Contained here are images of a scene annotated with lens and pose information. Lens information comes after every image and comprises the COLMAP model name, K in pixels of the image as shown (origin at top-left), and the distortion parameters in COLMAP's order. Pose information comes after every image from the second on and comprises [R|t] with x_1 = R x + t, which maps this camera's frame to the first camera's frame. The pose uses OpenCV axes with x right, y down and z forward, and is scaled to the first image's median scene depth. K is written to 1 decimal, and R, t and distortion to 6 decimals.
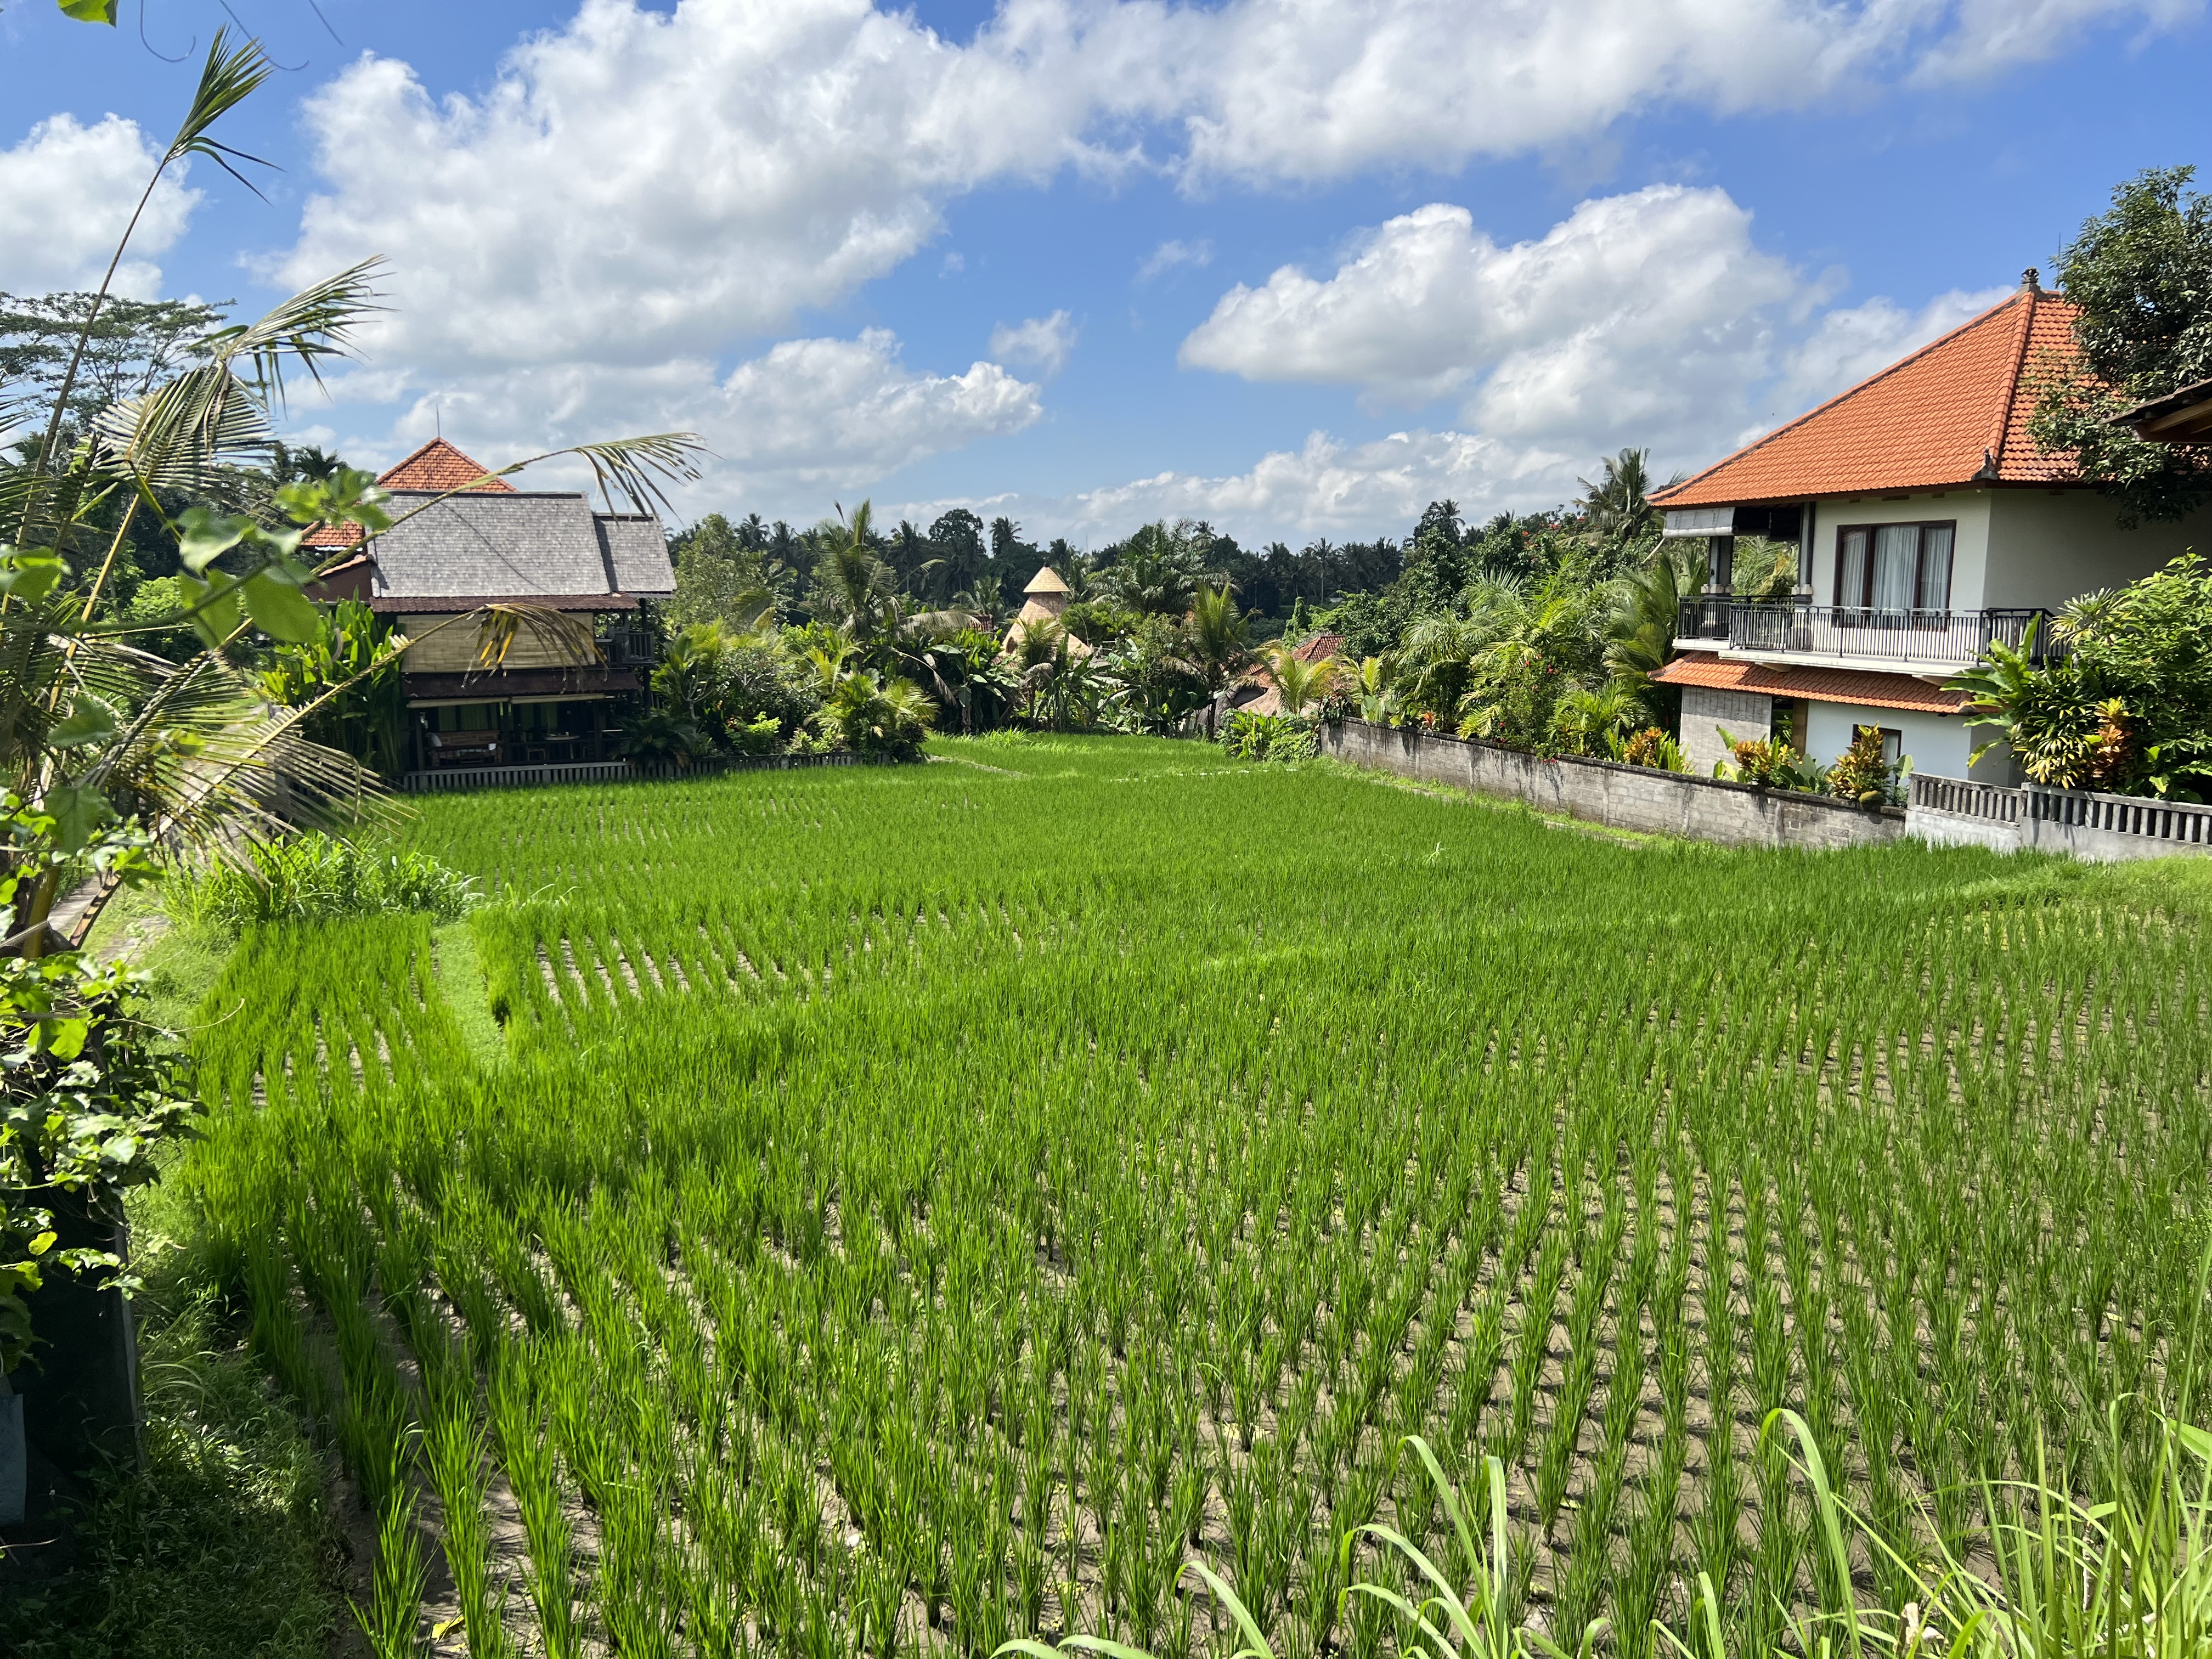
lens RADIAL K [[1656.4, 0, 1110.6], [0, 1656.4, 833.4], [0, 0, 1]] dist [0.035633, -0.001158]
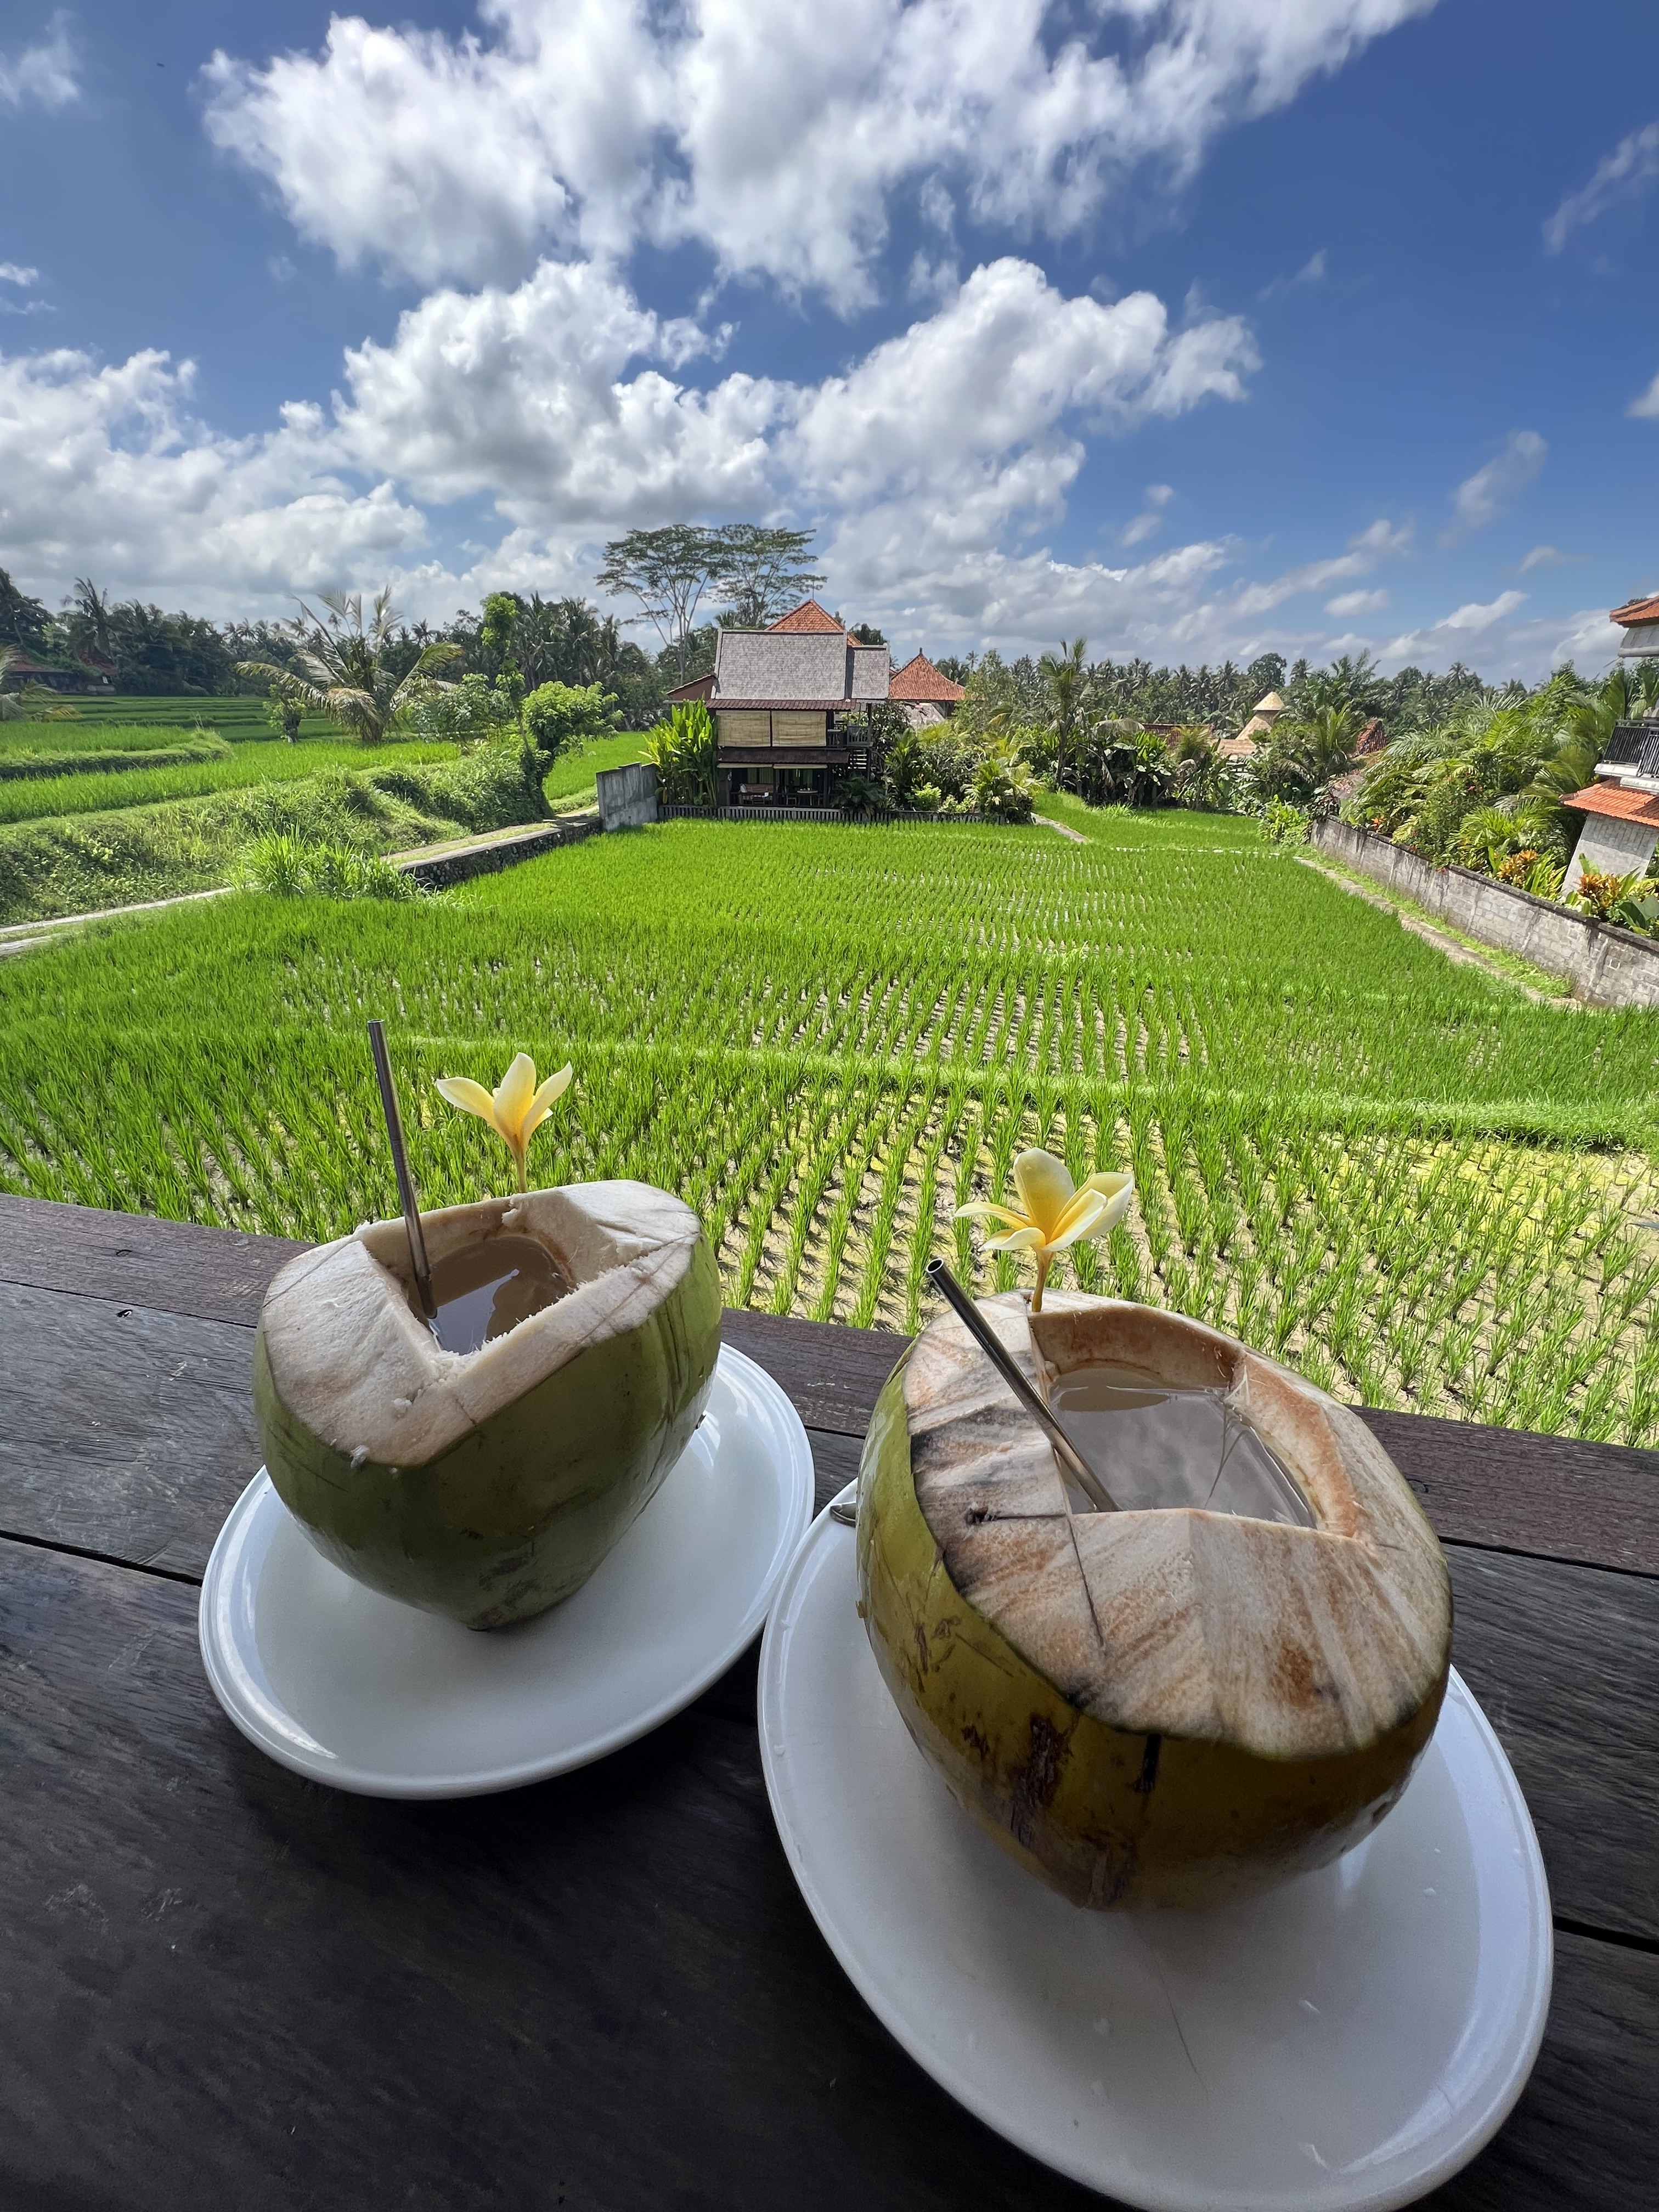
lens RADIAL K [[893.9, 0, 830.8], [0, 893.9, 1101.9], [0, 0, 1]] dist [-0.000118, 0.000233]
pose [[0.872575, 0.218661, -0.436806, 0.153443], [-0.093349, 0.952379, 0.290276, -0.023610], [0.479477, -0.212513, 0.851434, 0.179170]]
